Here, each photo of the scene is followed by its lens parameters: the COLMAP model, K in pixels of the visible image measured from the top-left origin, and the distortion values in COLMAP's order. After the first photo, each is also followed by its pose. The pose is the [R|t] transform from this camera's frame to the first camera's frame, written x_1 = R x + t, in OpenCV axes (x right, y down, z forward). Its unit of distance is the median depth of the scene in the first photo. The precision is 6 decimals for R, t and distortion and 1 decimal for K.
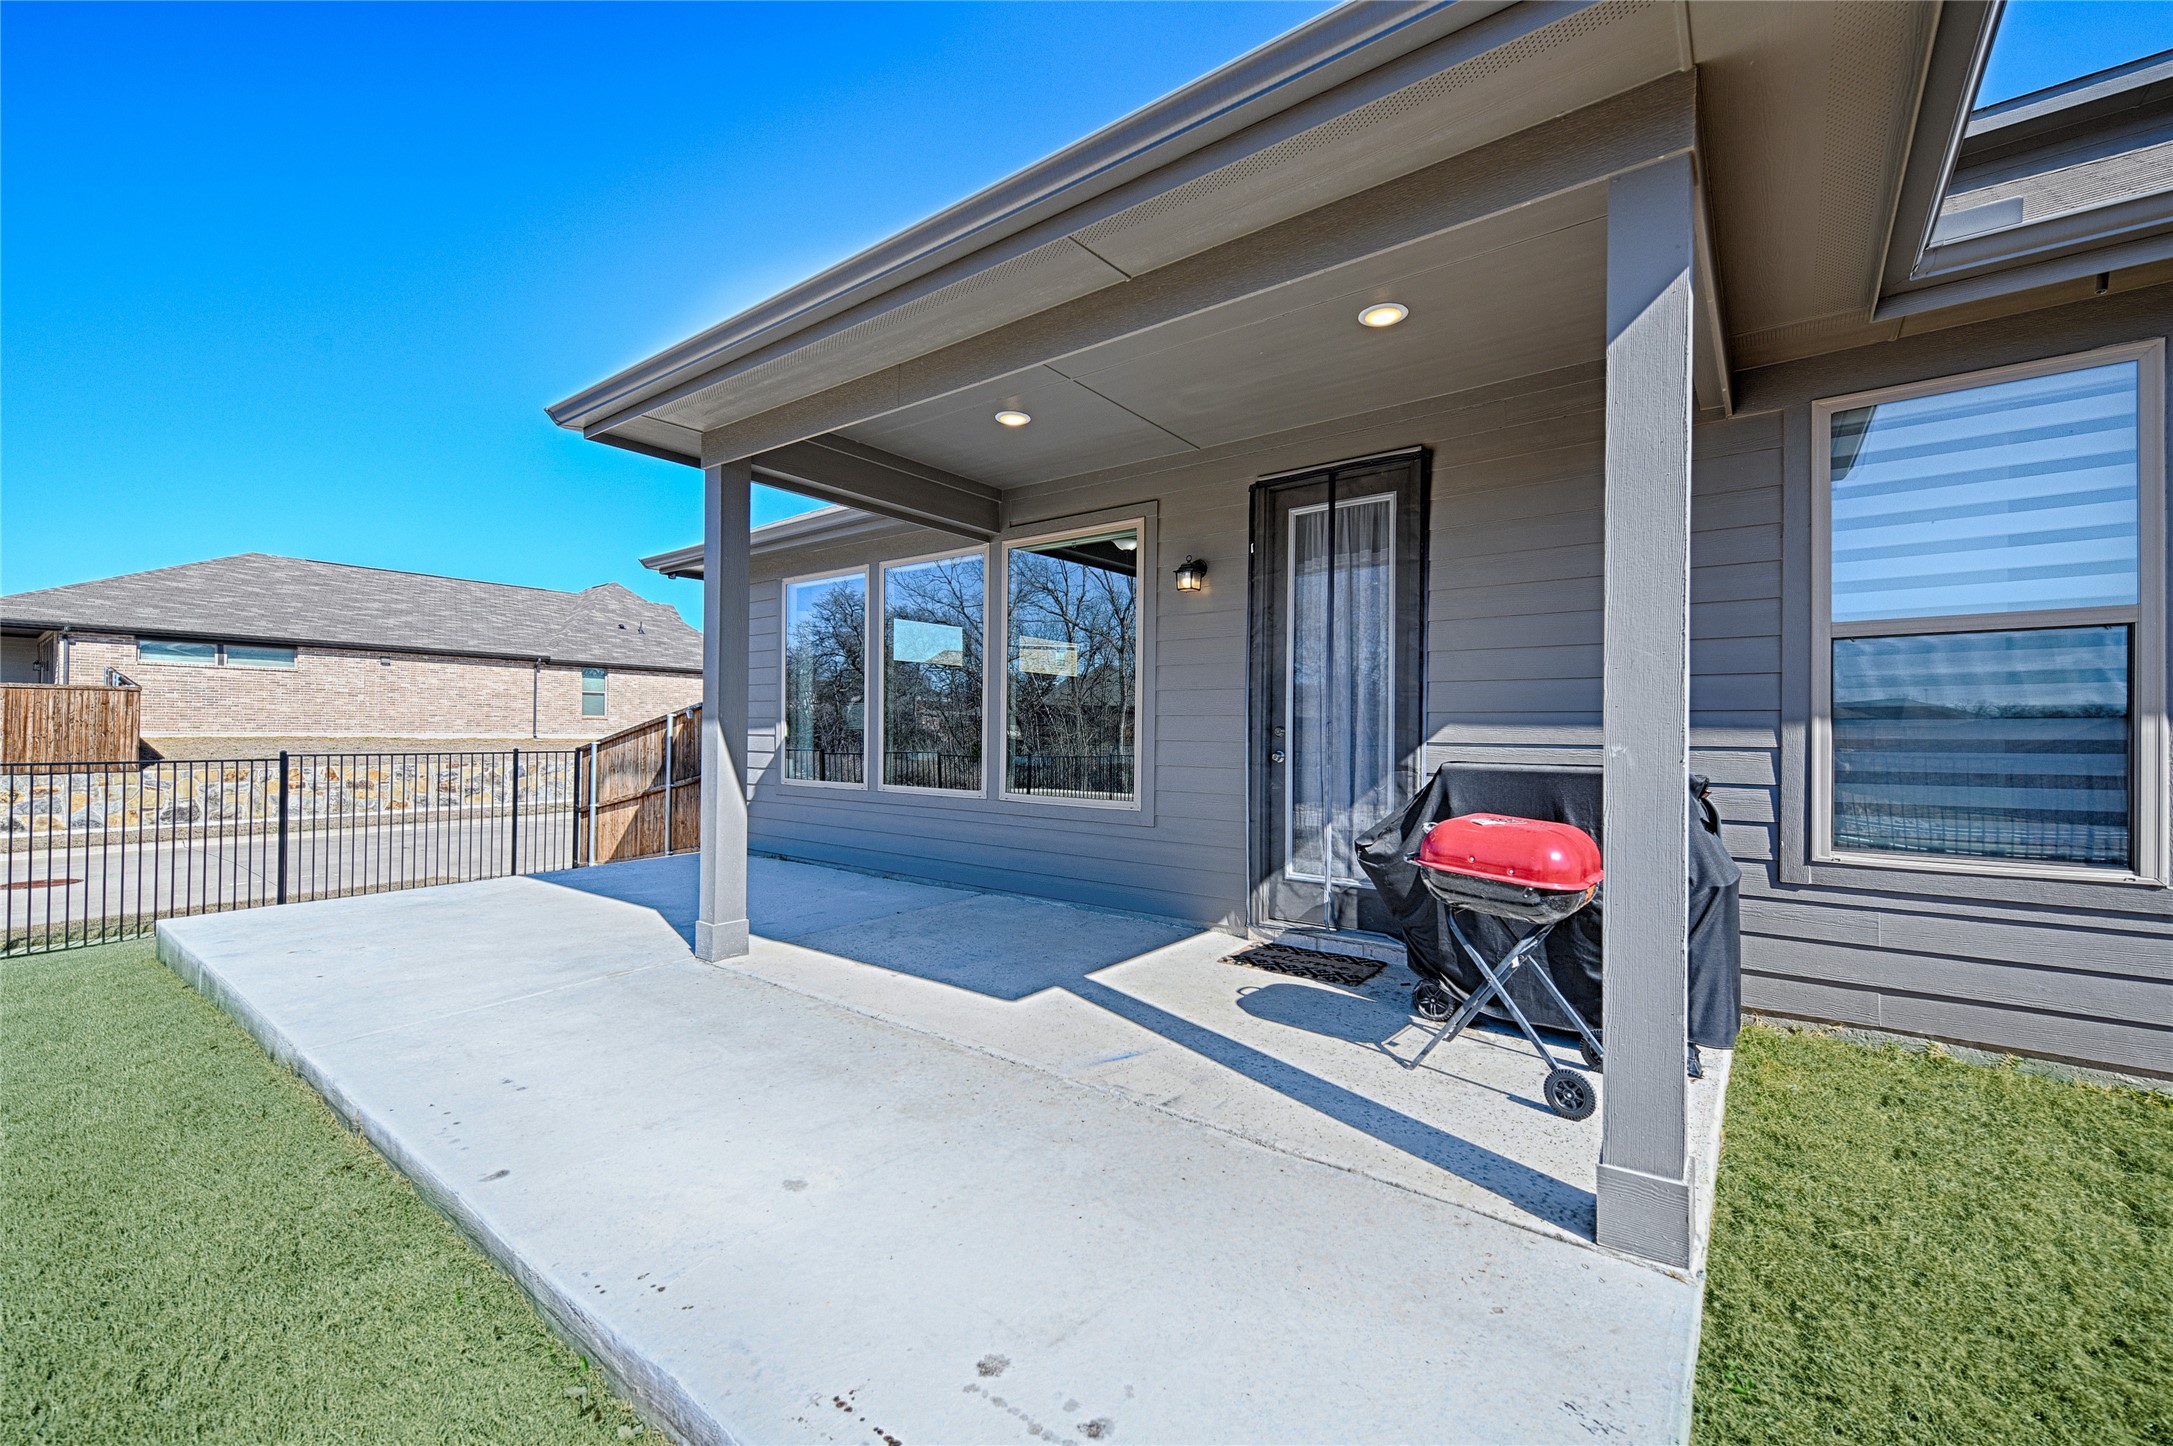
lens RADIAL K [[887.0, 0, 1095.1], [0, 887.0, 714.1], [0, 0, 1]] dist [-0.002066, -0.000118]
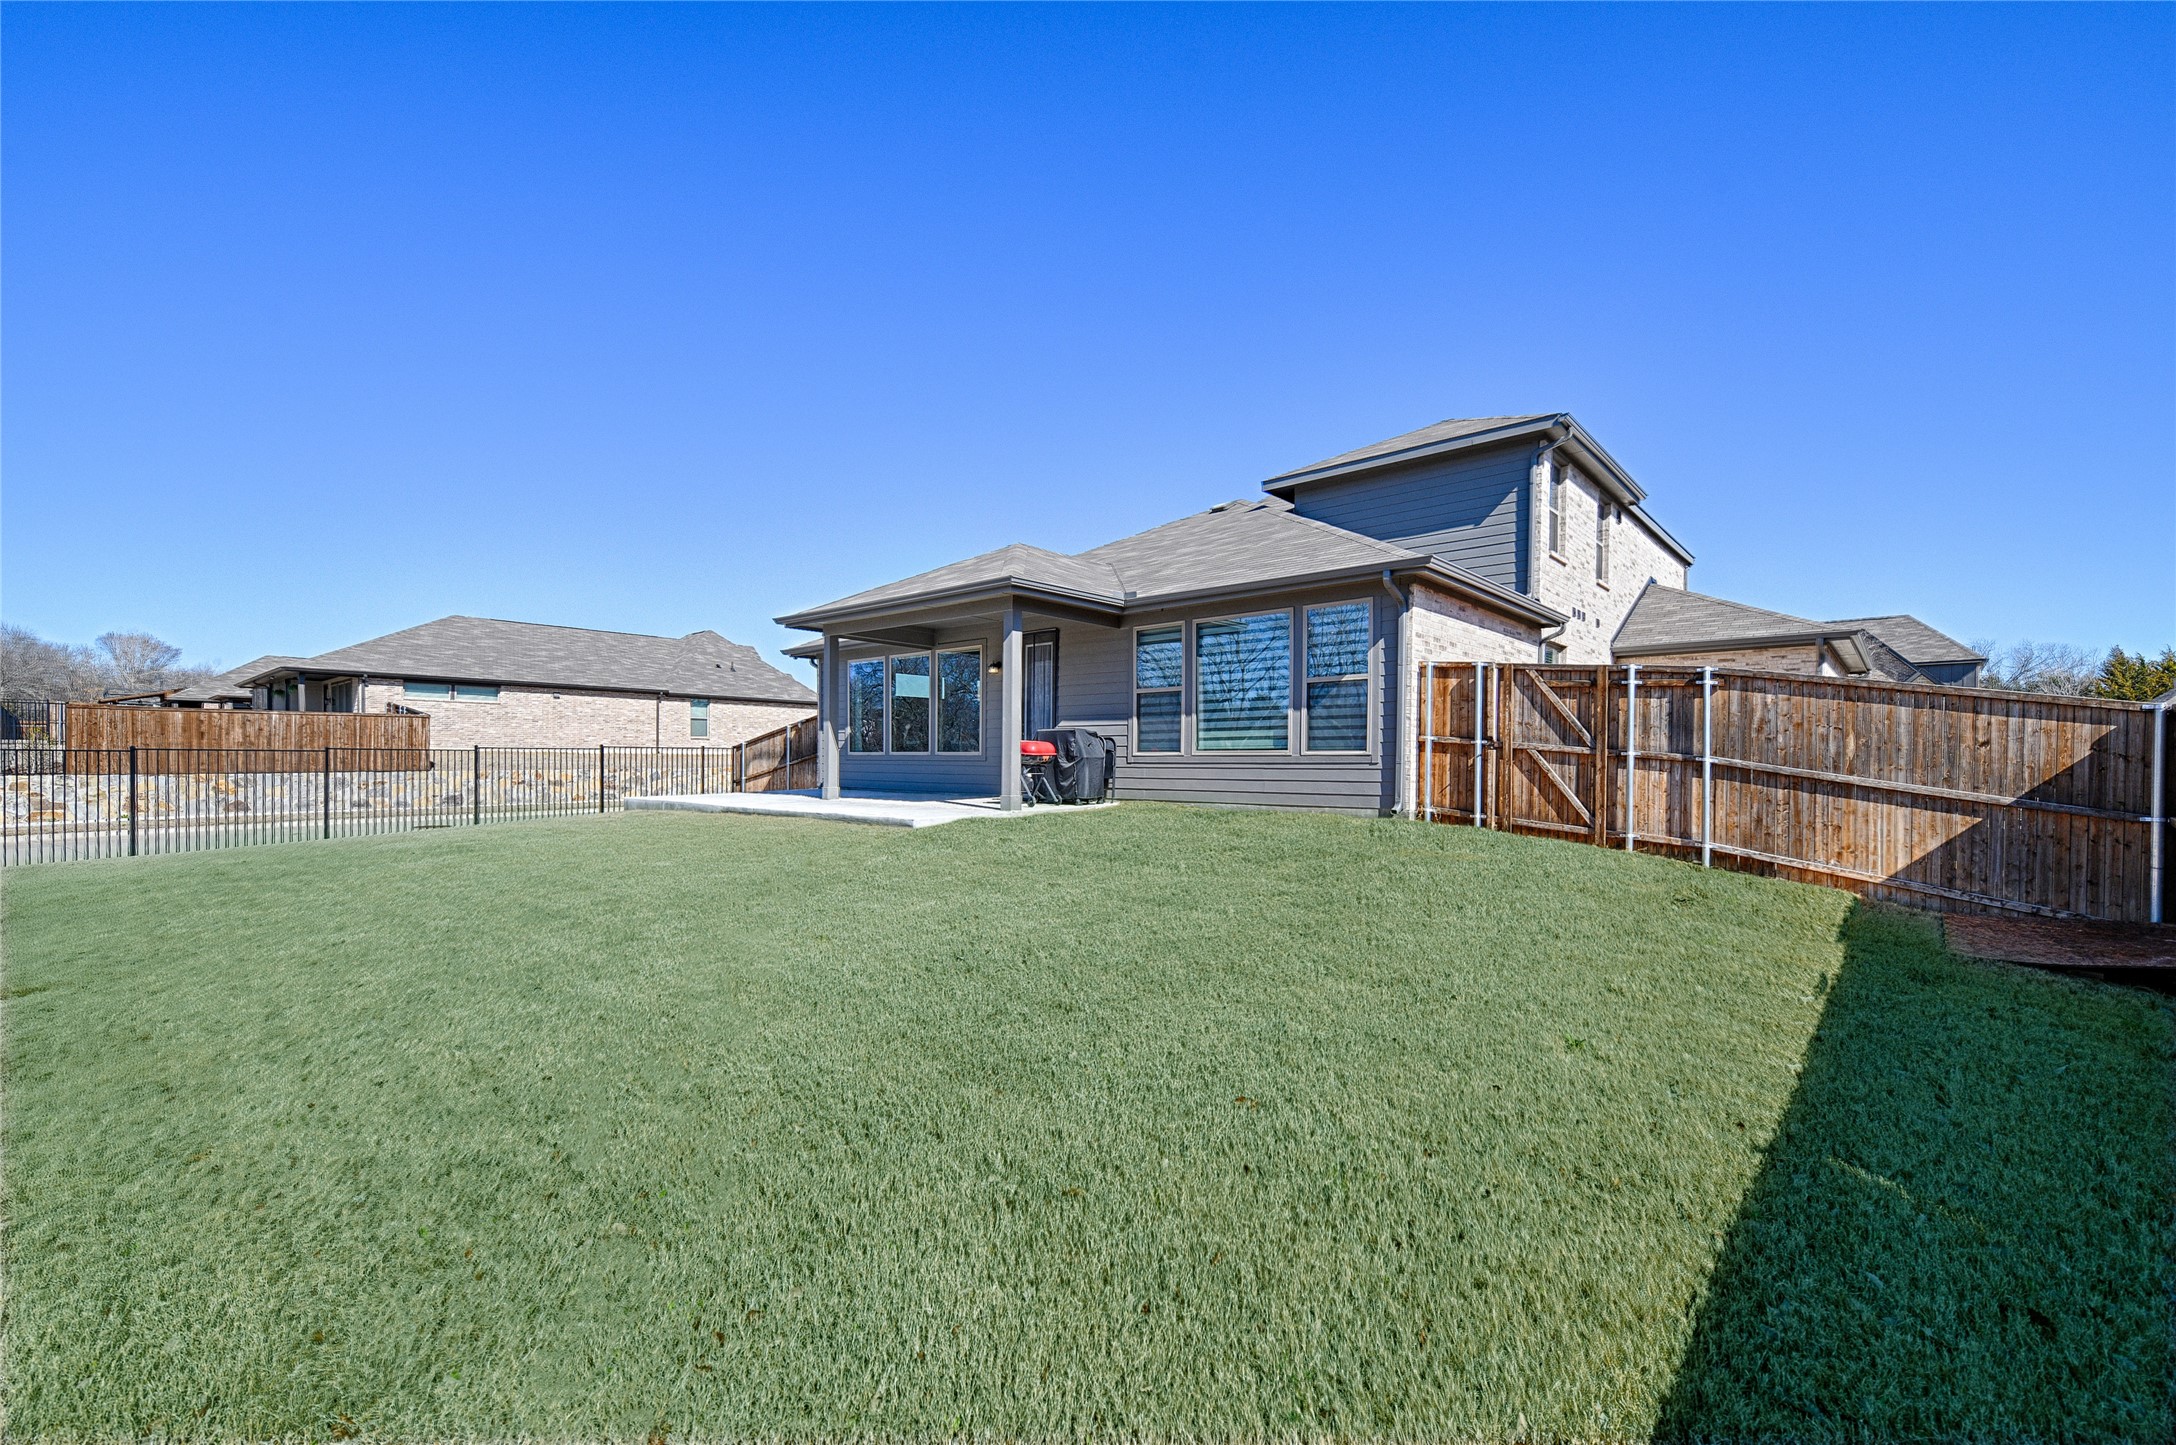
lens RADIAL K [[888.3, 0, 1081.8], [0, 888.3, 742.9], [0, 0, 1]] dist [-0.002066, -0.000118]
pose [[0.997298, -0.003665, -0.073370, 0.121750], [0.003897, 0.999988, 0.003019, 0.014441], [0.073358, -0.003297, 0.997300, -0.363812]]
